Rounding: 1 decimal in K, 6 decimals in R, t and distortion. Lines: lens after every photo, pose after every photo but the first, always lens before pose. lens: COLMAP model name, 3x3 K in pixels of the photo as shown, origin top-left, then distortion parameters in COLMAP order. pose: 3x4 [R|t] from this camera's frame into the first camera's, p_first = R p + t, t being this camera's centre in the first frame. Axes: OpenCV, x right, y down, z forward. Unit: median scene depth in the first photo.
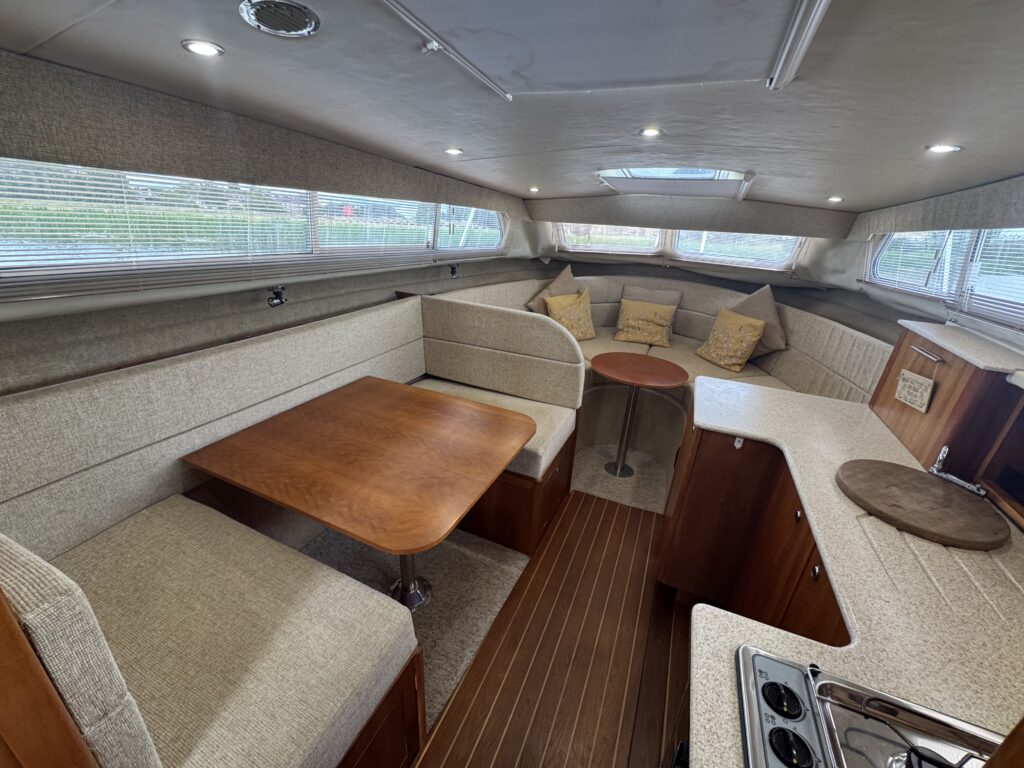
lens RADIAL K [[403.7, 0, 508.9], [0, 403.7, 389.3], [0, 0, 1]] dist [-0.010711, 0.001682]
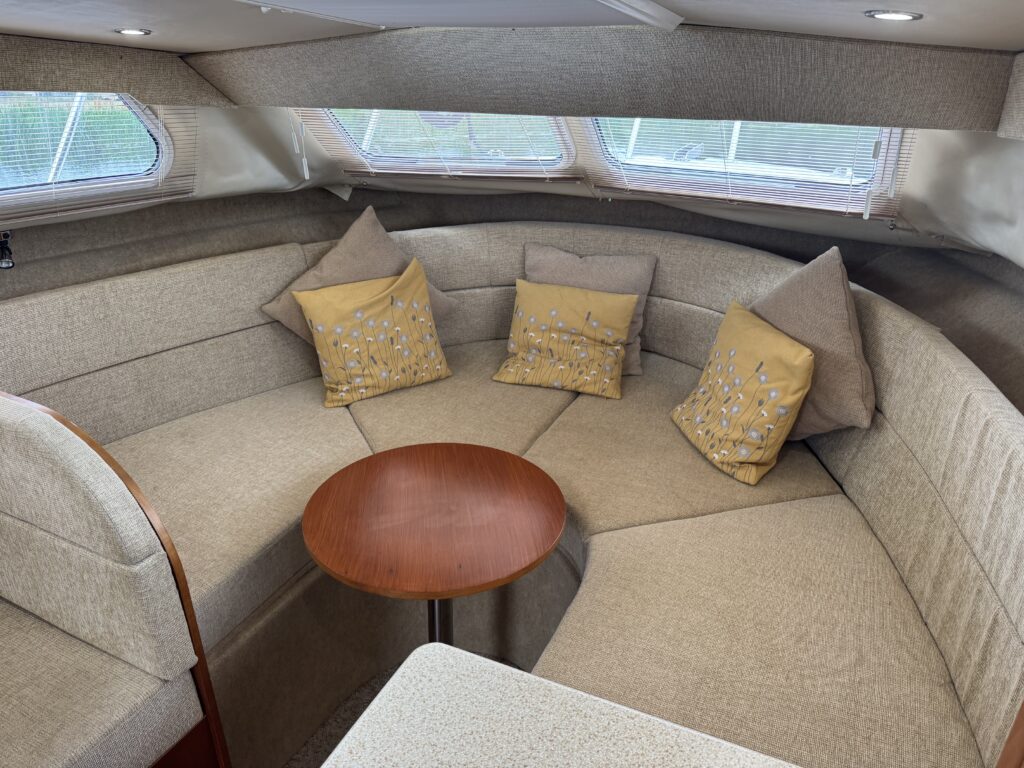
lens RADIAL K [[707.2, 0, 525.6], [0, 707.2, 367.6], [0, 0, 1]] dist [0.040733, -0.057808]
pose [[0.998892, -0.032388, -0.034135, 0.341922], [0.032122, 0.999449, -0.008303, -0.137907], [0.034385, 0.007198, 0.999383, 0.290473]]
